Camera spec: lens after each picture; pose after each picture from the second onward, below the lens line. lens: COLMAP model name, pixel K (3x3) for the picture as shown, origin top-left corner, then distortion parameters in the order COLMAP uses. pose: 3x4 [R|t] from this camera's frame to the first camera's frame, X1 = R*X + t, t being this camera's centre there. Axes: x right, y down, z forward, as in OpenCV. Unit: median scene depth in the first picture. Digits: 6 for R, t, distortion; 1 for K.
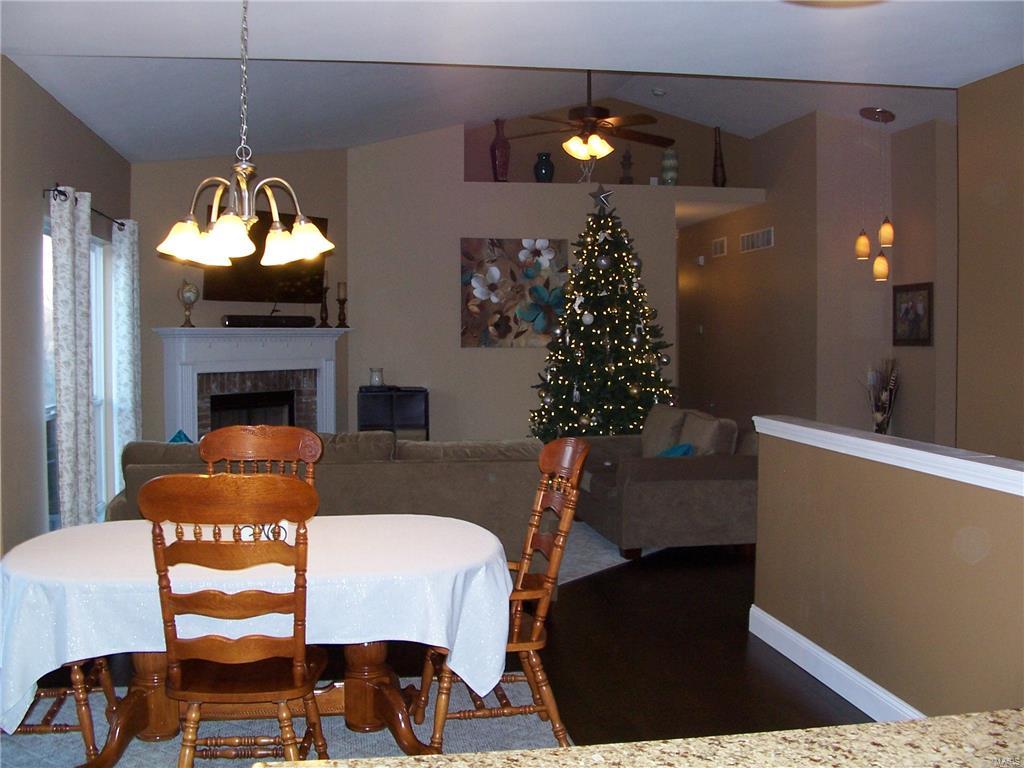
lens RADIAL K [[1084.9, 0, 512.0], [0, 1084.9, 384.0], [0, 0, 1]] dist [-0.218153, 0.582428]
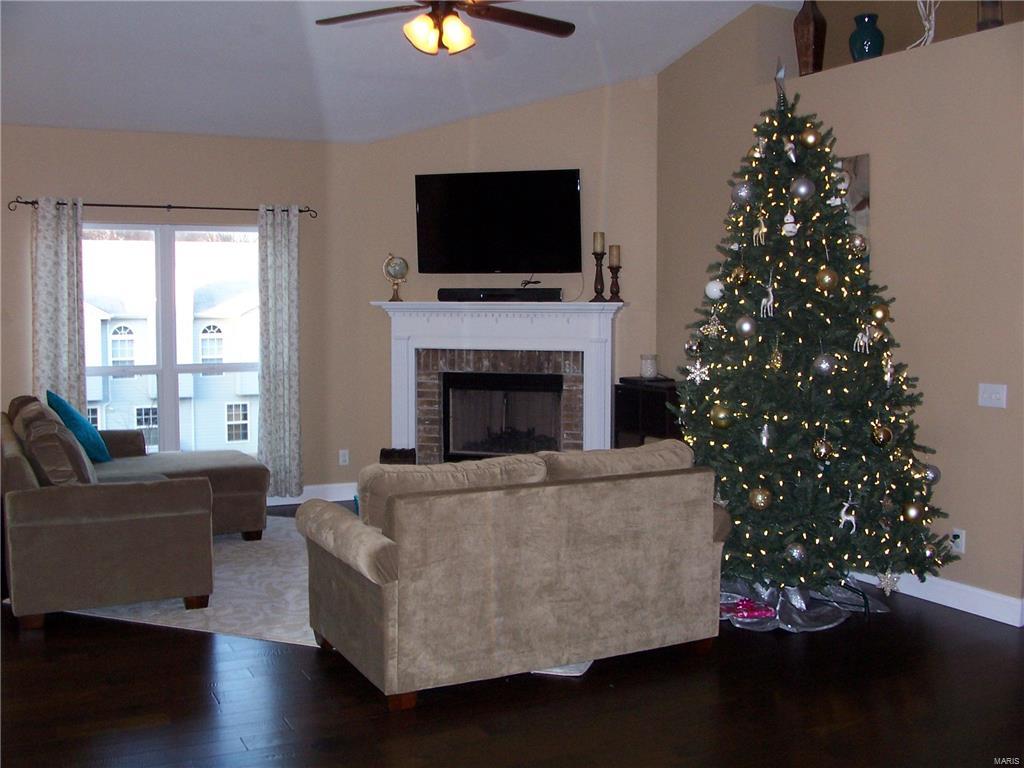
lens RADIAL K [[1084.9, 0, 512.0], [0, 1084.9, 384.0], [0, 0, 1]] dist [-0.218153, 0.582428]
pose [[0.307785, 0.061944, -0.949437, 0.642424], [-0.051289, 0.997508, 0.048454, -0.028474], [0.950073, 0.033782, 0.310195, 0.735942]]
